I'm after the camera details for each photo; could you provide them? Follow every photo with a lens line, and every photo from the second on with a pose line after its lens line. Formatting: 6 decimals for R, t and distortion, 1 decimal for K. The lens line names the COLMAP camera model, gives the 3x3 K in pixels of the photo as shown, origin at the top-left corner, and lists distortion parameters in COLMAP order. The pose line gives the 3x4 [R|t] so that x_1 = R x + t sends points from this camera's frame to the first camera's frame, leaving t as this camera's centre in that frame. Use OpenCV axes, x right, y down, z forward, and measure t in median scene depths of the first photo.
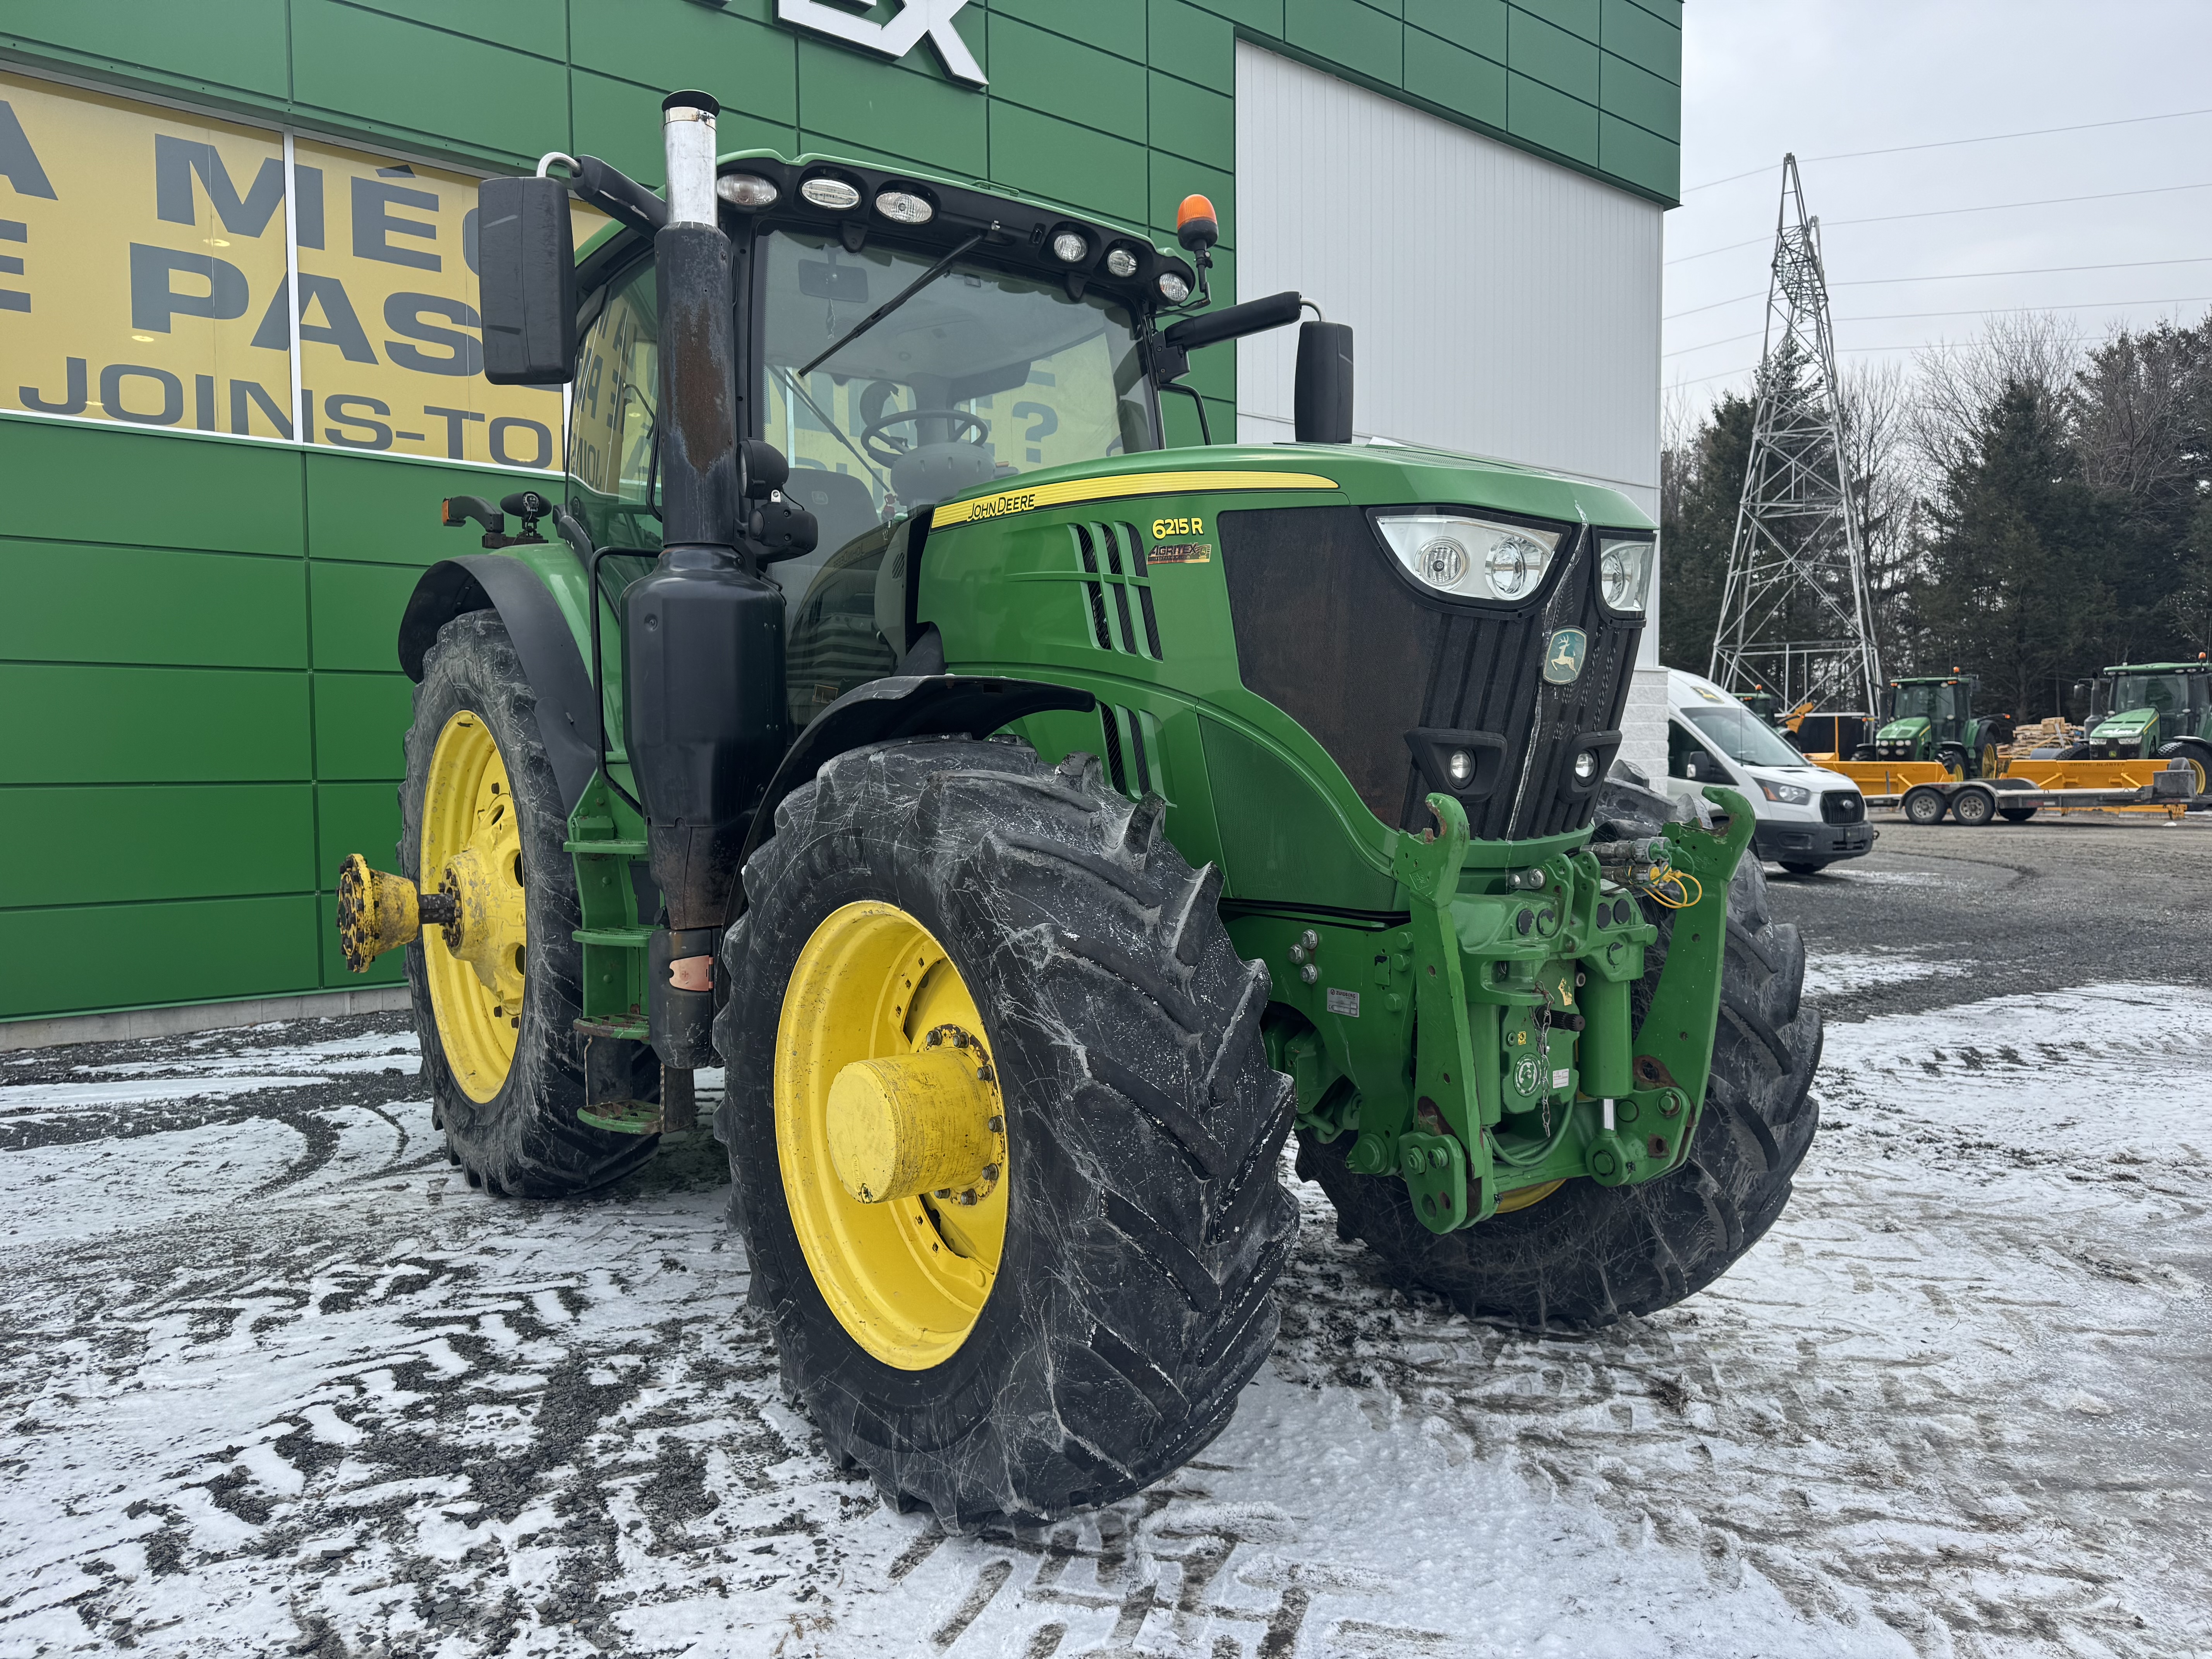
lens RADIAL K [[1555.2, 0, 1106.0], [0, 1555.2, 829.5], [0, 0, 1]] dist [0.004389, 0.001443]
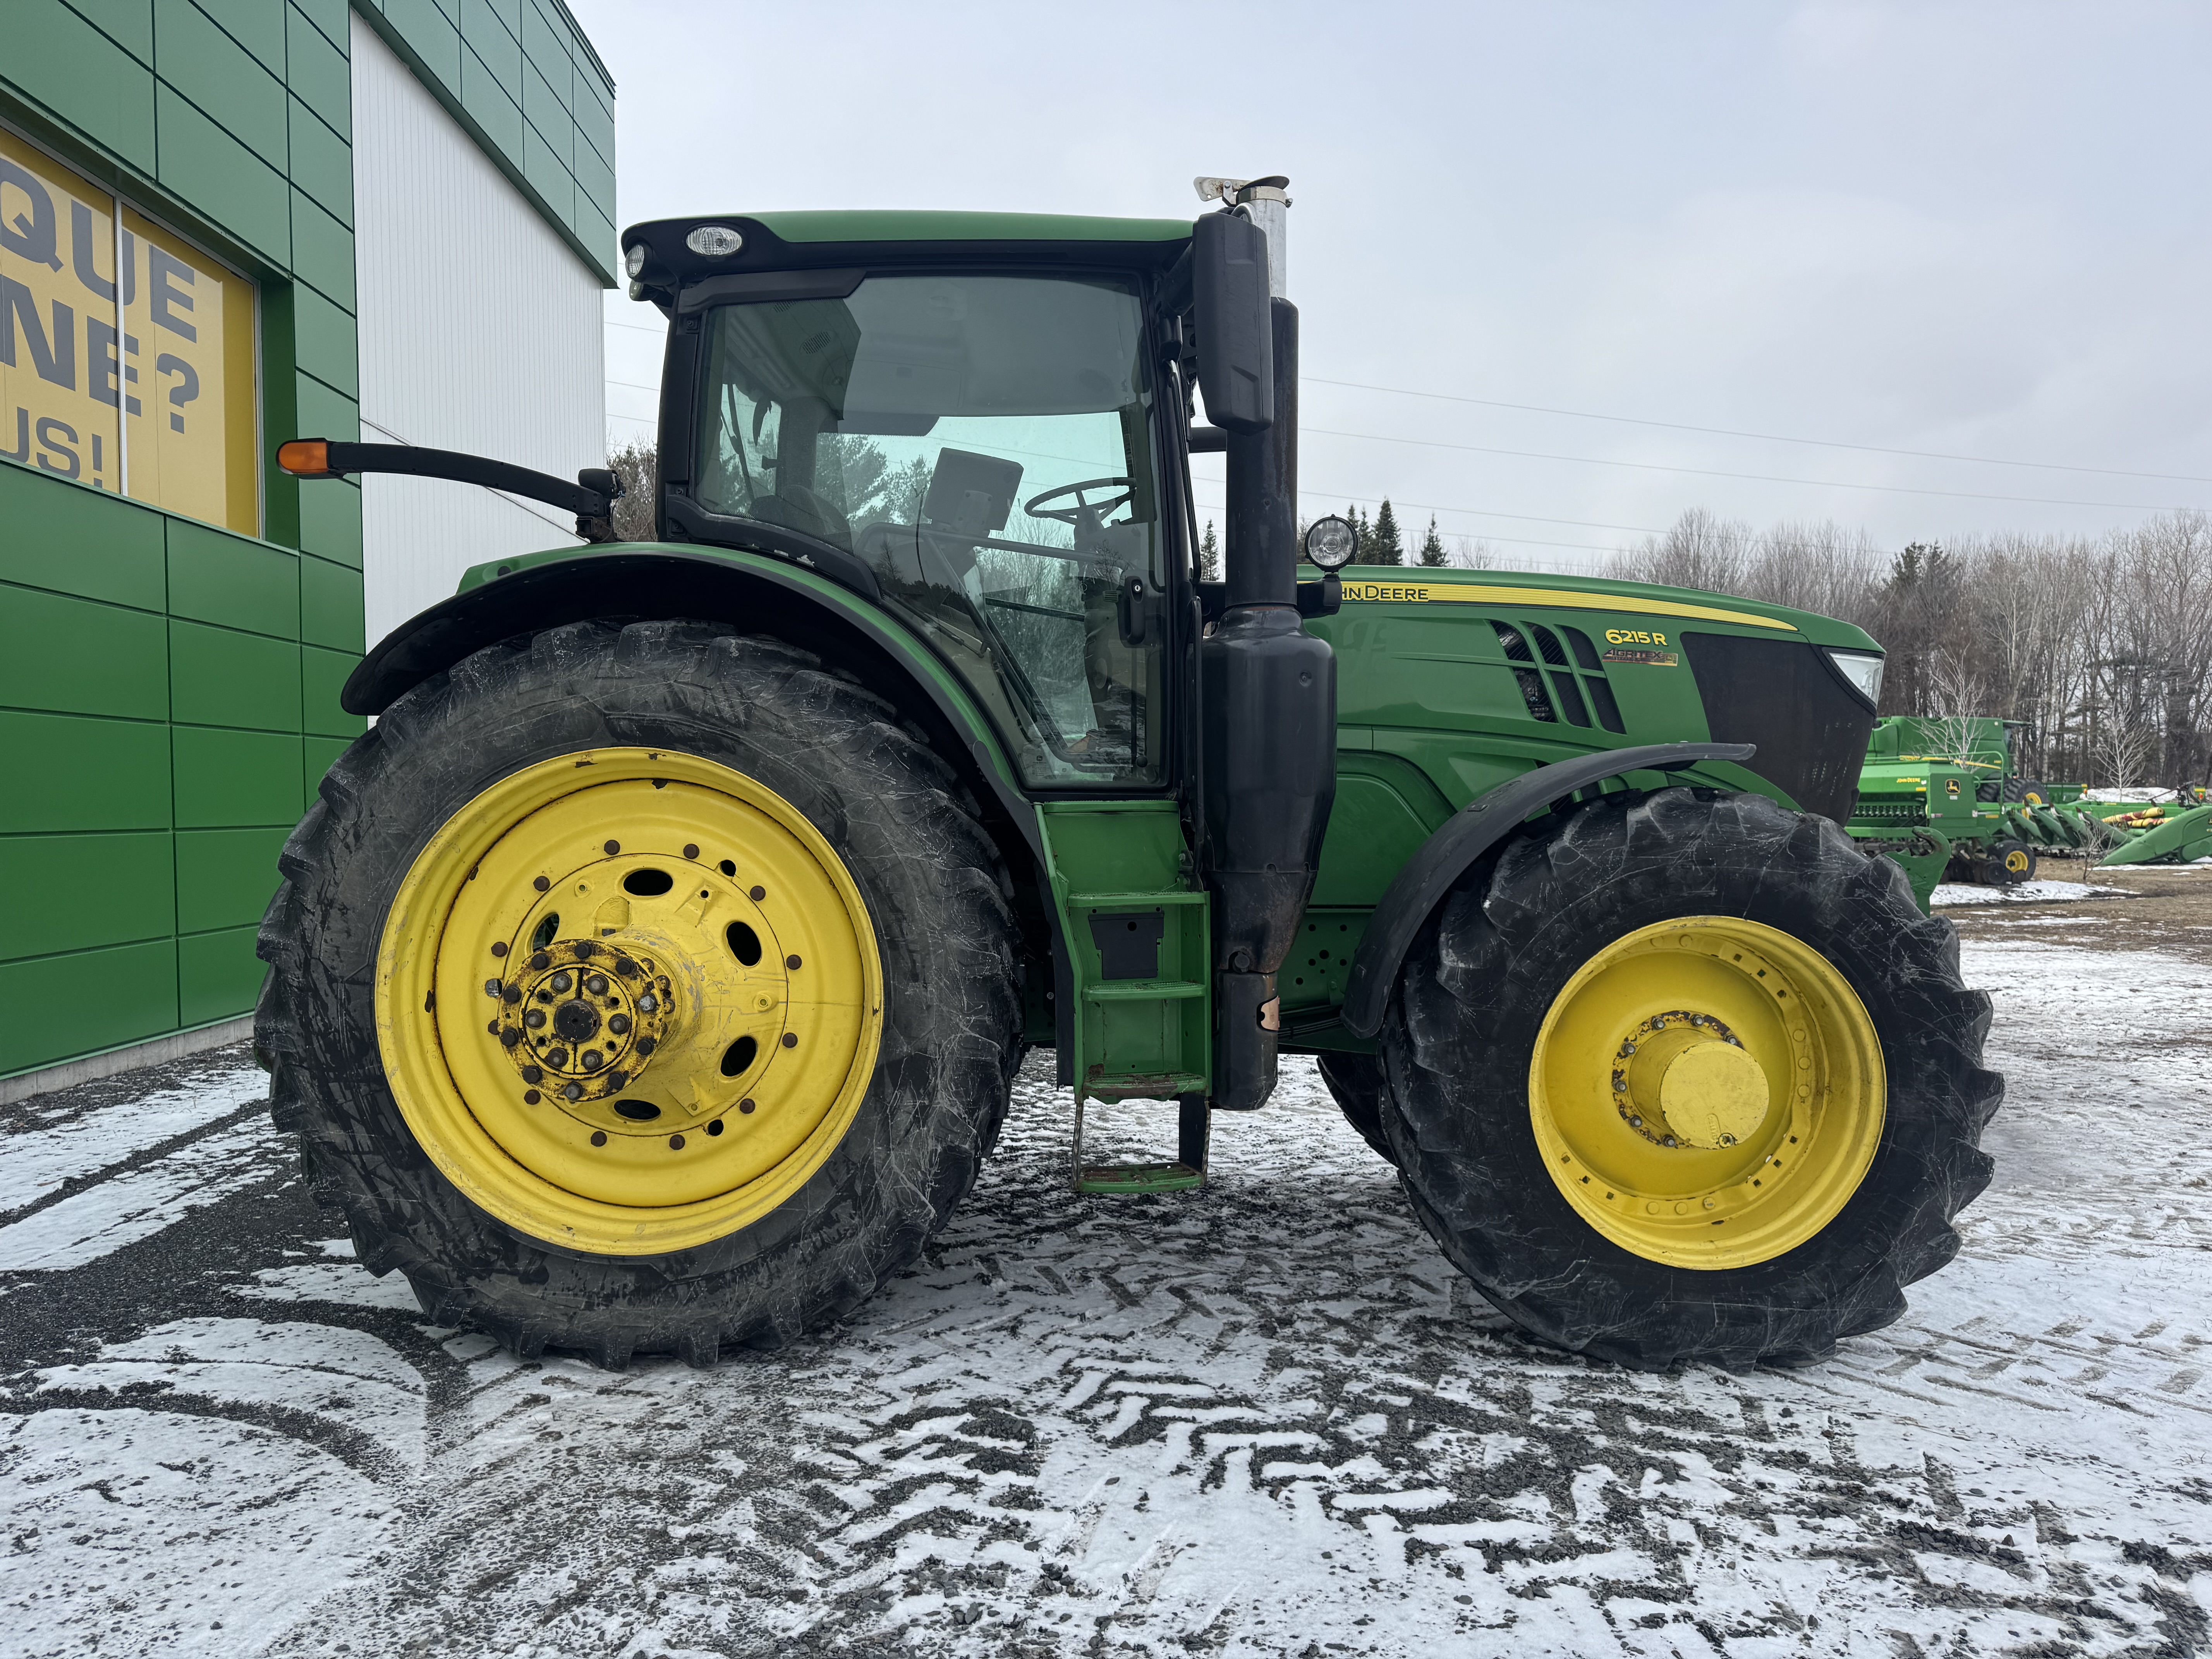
lens RADIAL K [[1529.5, 0, 1113.5], [0, 1529.5, 892.4], [0, 0, 1]] dist [0.053776, -0.072064]
pose [[0.613548, -0.038085, 0.788739, -1.187008], [0.035339, 0.999160, 0.020756, -0.014253], [-0.788866, 0.015138, 0.614378, 0.488720]]
